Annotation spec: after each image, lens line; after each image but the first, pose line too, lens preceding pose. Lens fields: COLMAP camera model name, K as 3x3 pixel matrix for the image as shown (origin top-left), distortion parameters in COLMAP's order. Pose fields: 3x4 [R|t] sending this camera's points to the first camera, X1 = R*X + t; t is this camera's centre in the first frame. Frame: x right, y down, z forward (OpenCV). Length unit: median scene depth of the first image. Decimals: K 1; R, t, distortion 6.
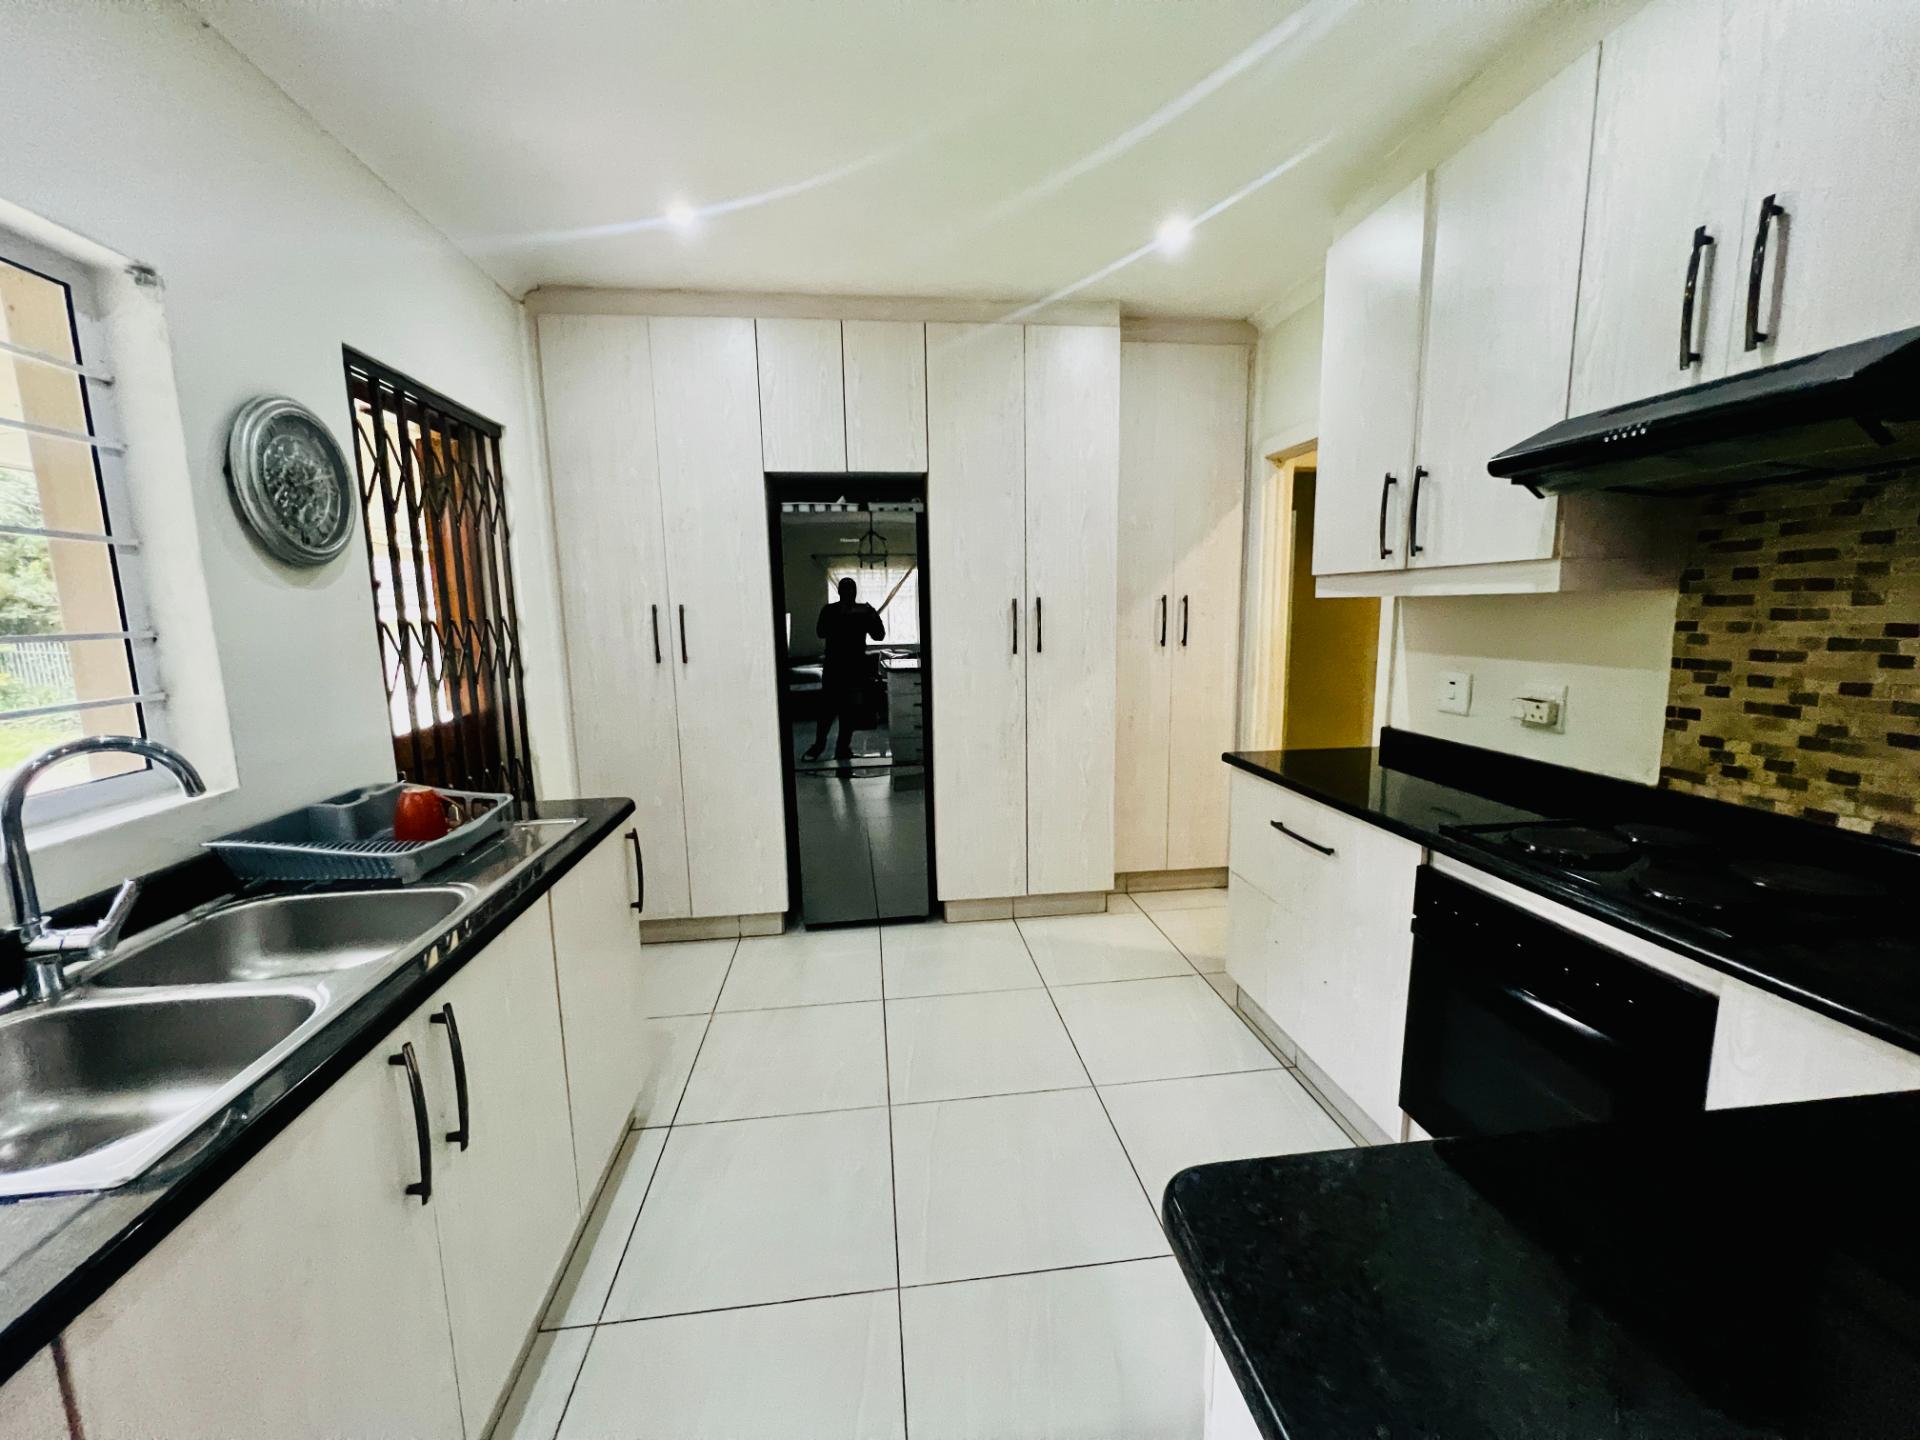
lens RADIAL K [[766.7, 0, 955.3], [0, 766.7, 721.8], [0, 0, 1]] dist [-0.003695, 0.000877]
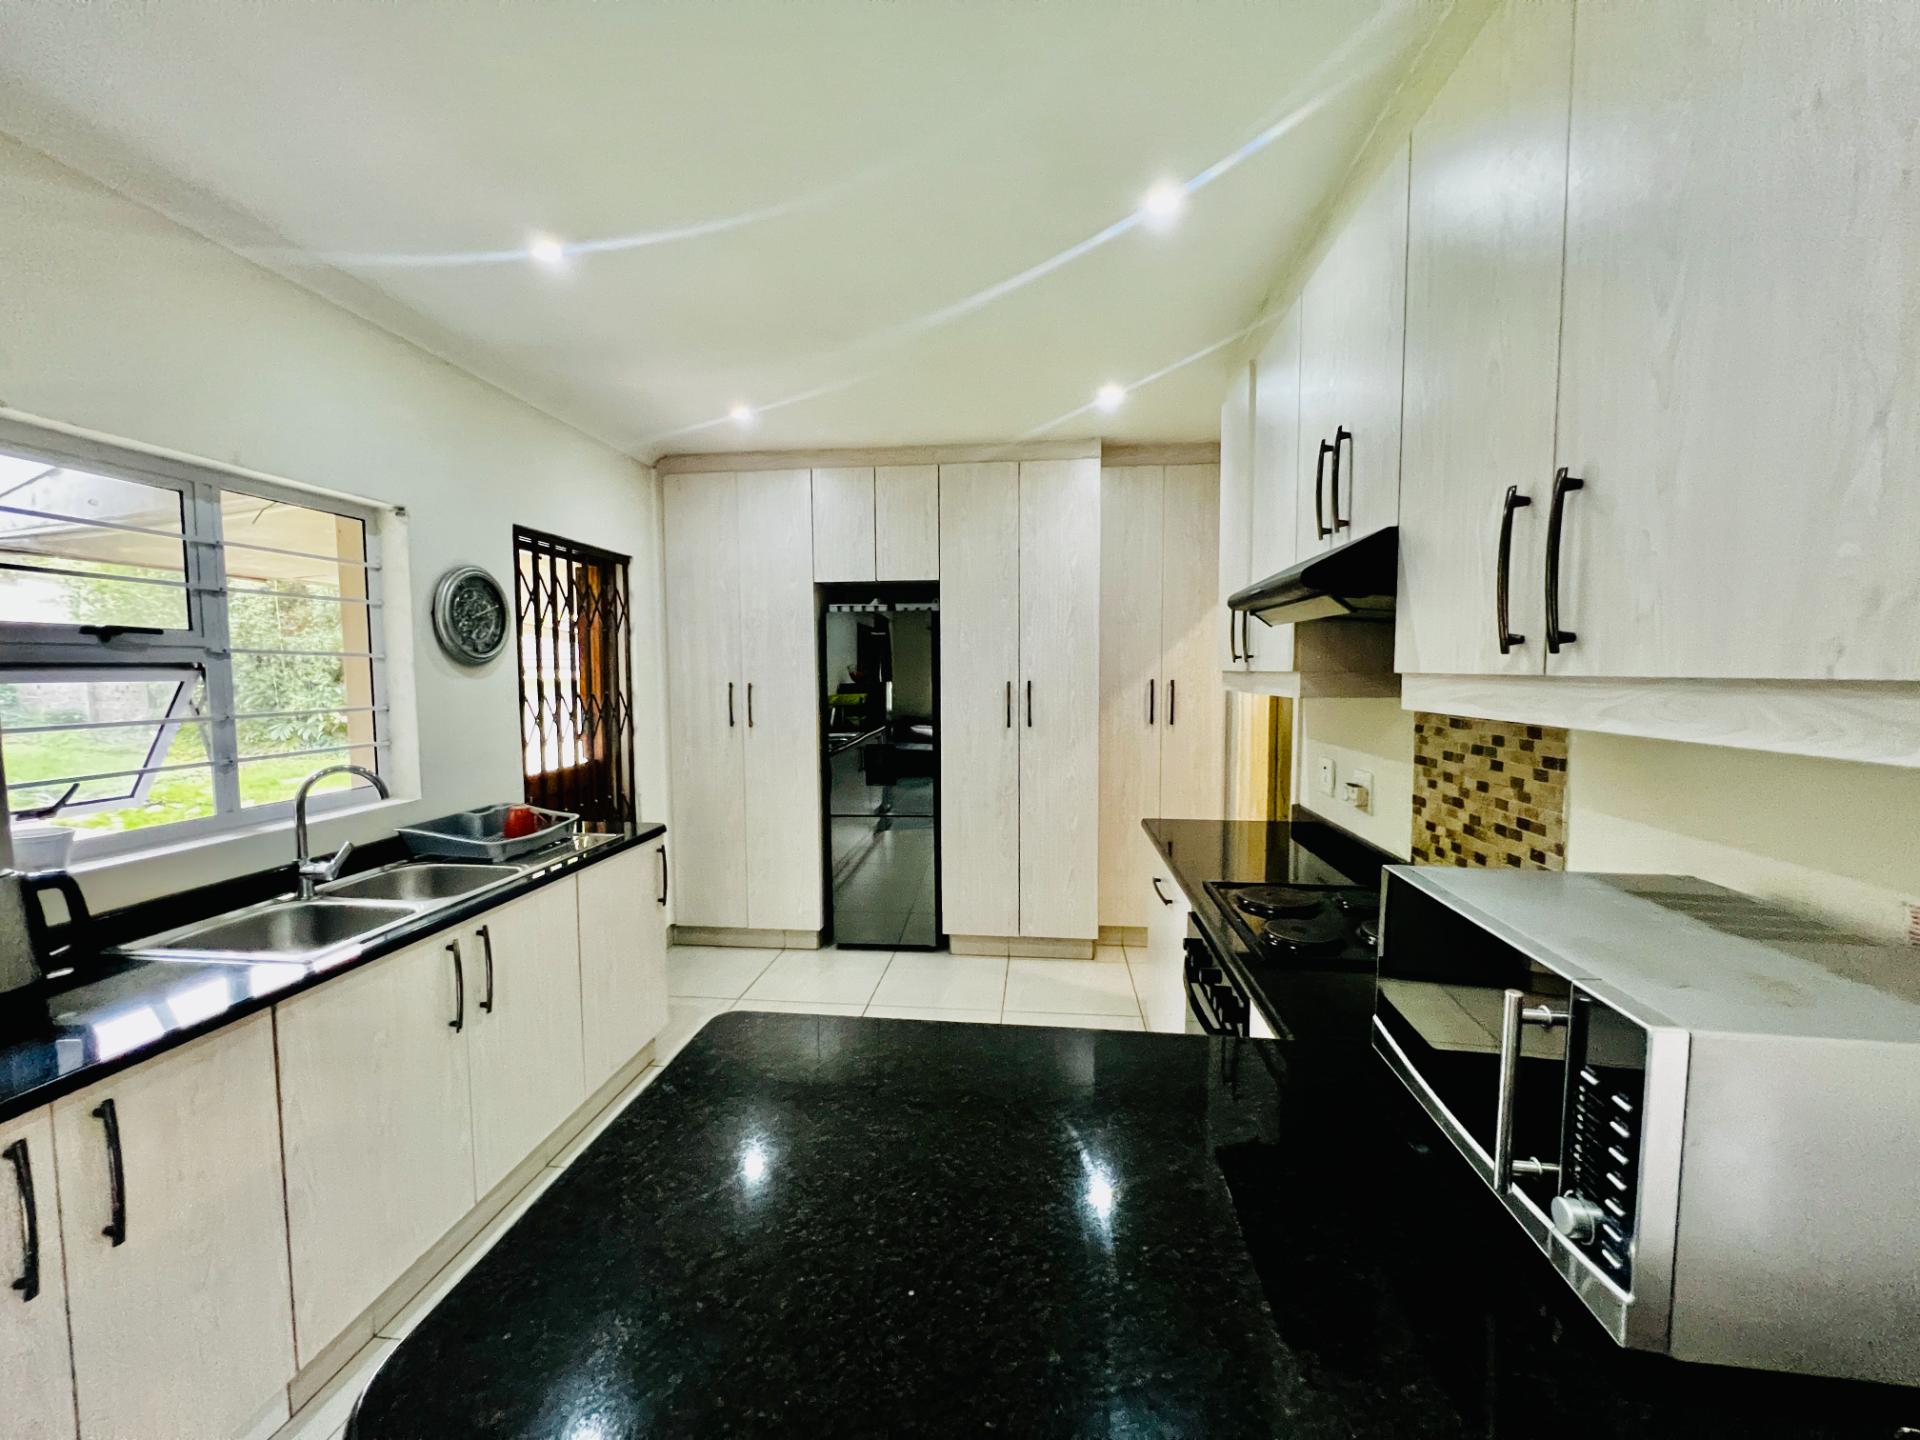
lens RADIAL K [[766.7, 0, 953.5], [0, 766.7, 720.5], [0, 0, 1]] dist [-0.003695, 0.000877]
pose [[0.972559, 0.028761, -0.230871, 0.506664], [-0.046949, 0.996176, -0.073677, -0.014178], [0.227869, 0.082495, 0.970191, -0.328680]]
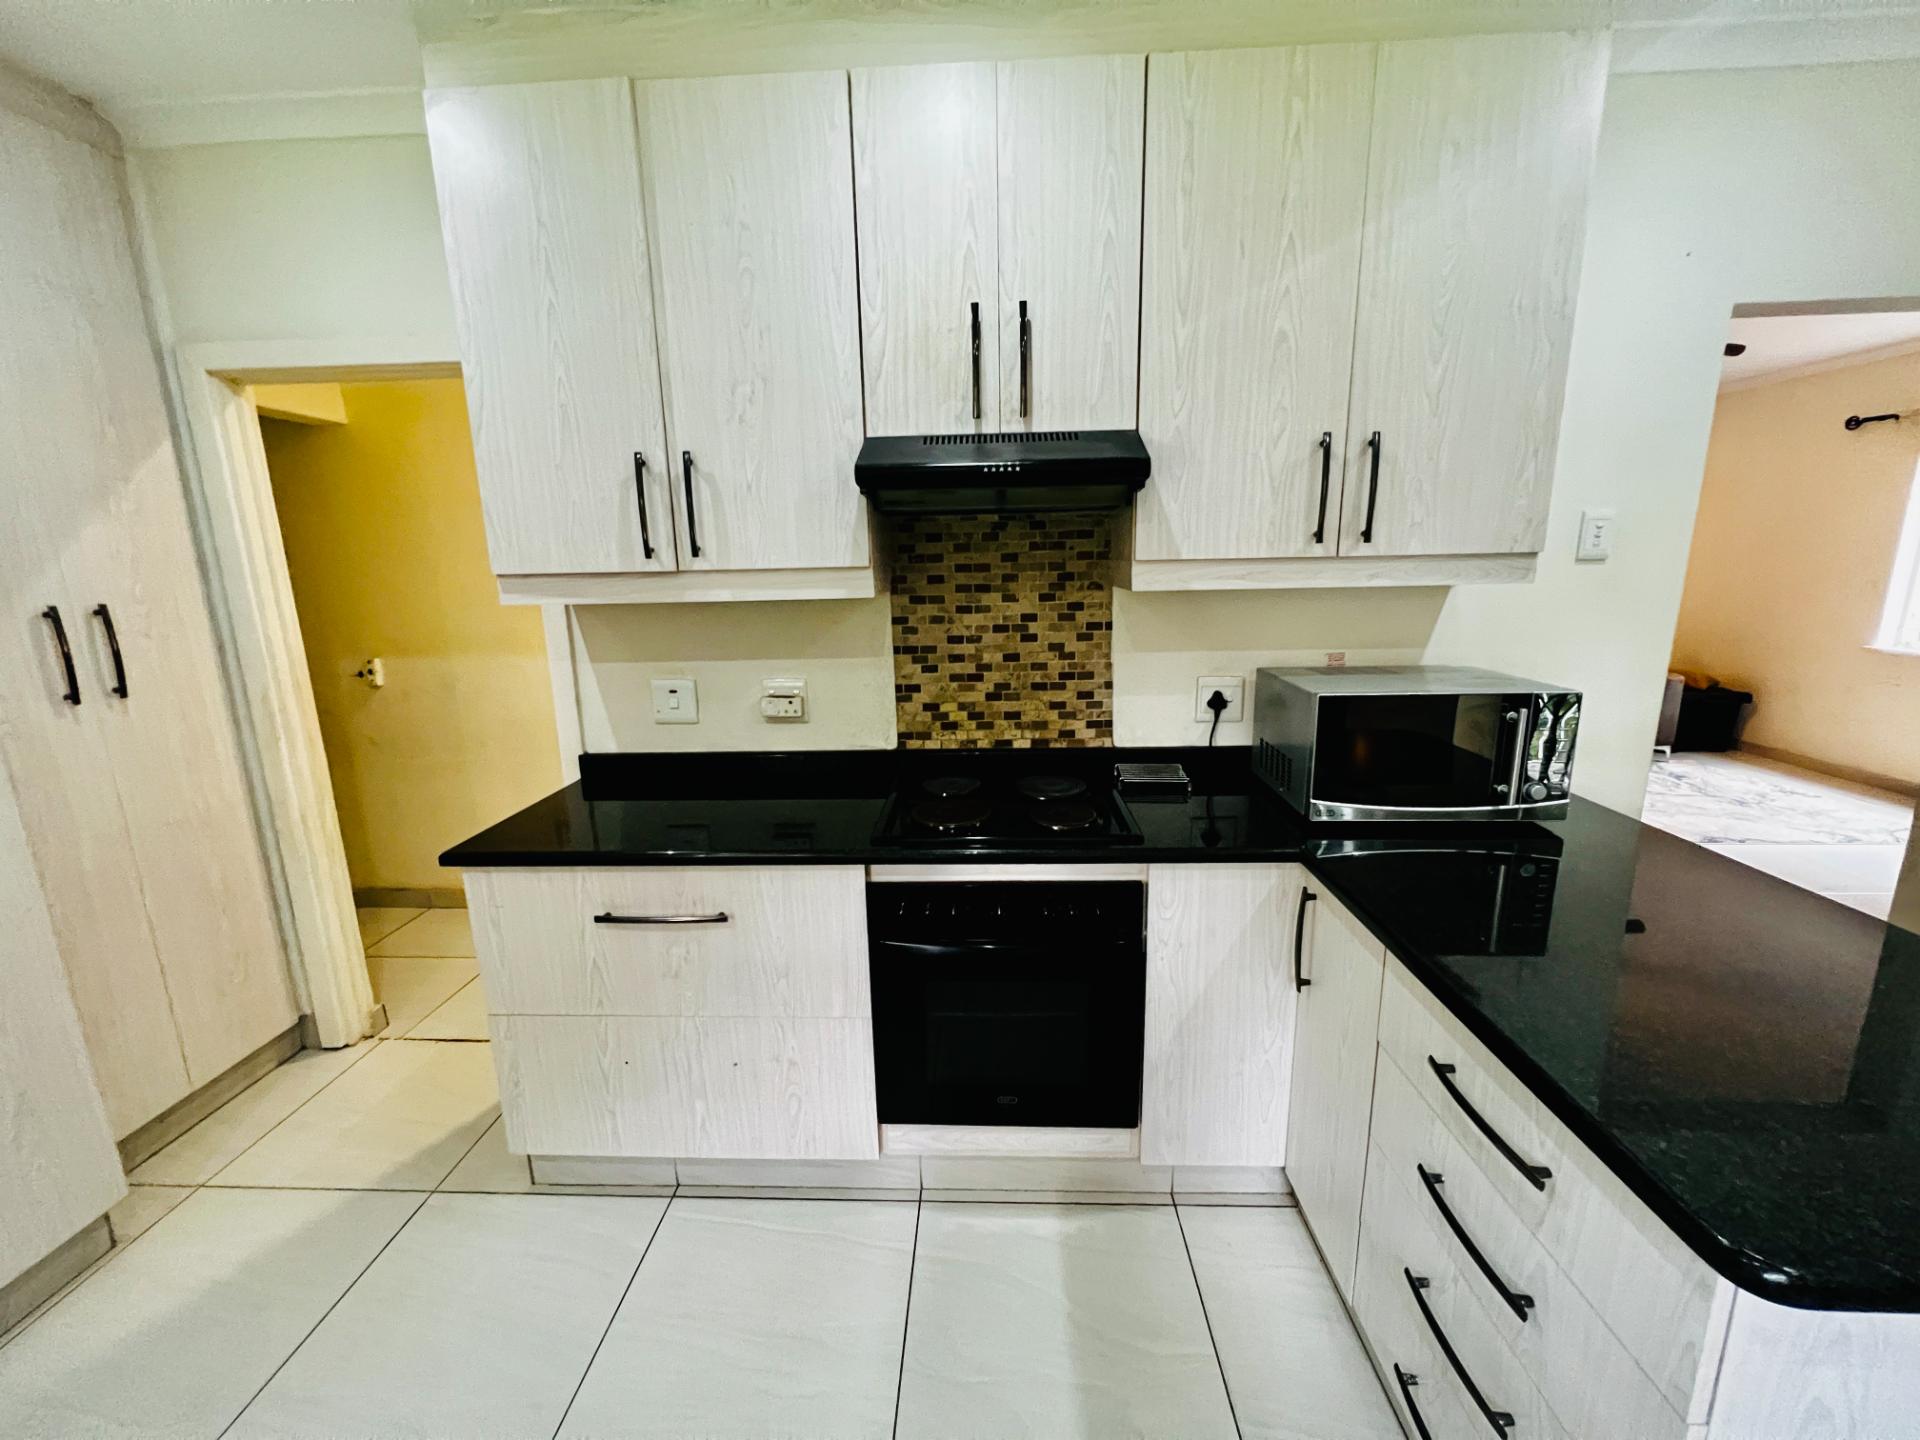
lens RADIAL K [[766.7, 0, 959.1], [0, 766.7, 717.5], [0, 0, 1]] dist [-0.003695, 0.000877]
pose [[0.160801, -0.191142, 0.968302, -0.267986], [0.165670, 0.972376, 0.164434, -0.156371], [-0.972983, 0.133977, 0.188025, 0.670956]]
